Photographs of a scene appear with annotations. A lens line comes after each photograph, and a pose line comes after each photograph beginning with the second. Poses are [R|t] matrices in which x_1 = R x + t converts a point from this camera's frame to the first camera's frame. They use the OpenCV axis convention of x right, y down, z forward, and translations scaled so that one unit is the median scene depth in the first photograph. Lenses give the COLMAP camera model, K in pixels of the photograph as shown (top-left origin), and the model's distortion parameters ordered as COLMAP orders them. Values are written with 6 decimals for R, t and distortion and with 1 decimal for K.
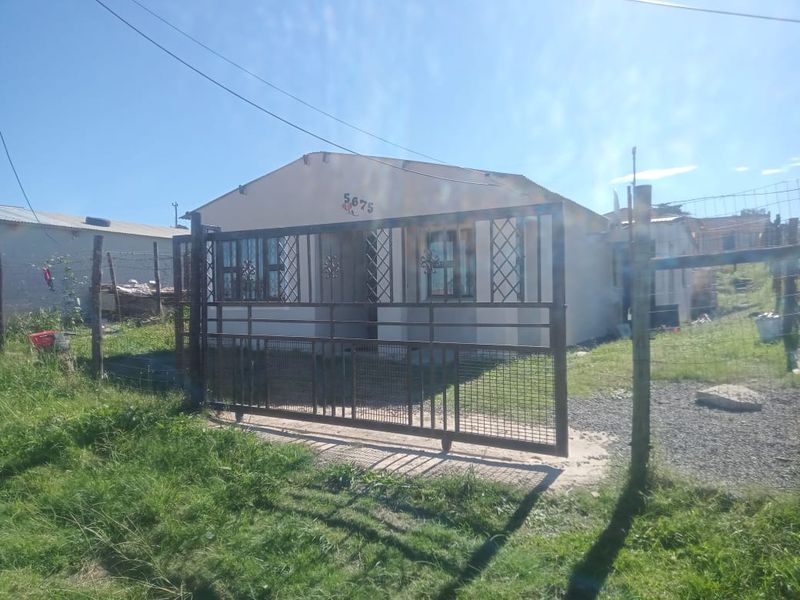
lens RADIAL K [[590.5, 0, 397.9], [0, 590.5, 300.7], [0, 0, 1]] dist [0.063582, 0.001244]
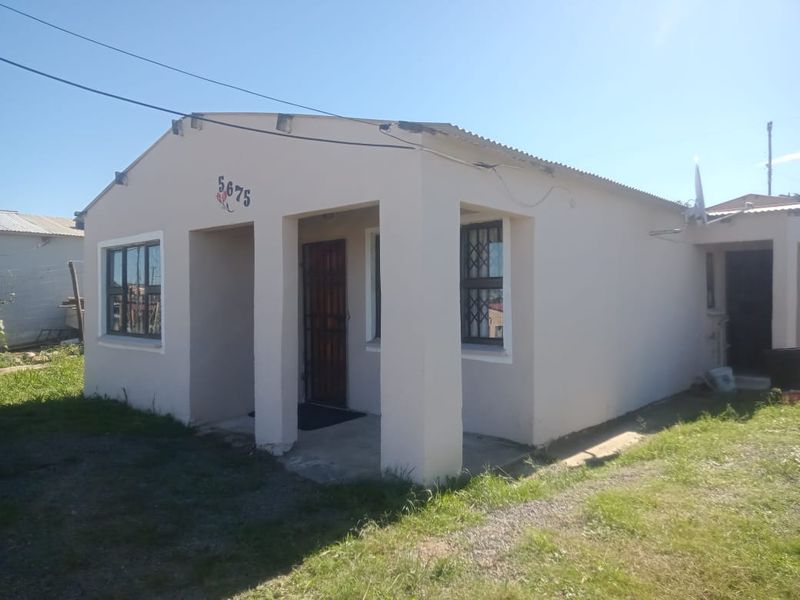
lens RADIAL K [[590.5, 0, 401.4], [0, 590.5, 299.7], [0, 0, 1]] dist [0.063582, 0.001244]
pose [[0.984048, 0.005324, -0.177824, 0.215211], [-0.004966, 0.999985, 0.002461, -0.052919], [0.177834, -0.001539, 0.984059, 0.412667]]
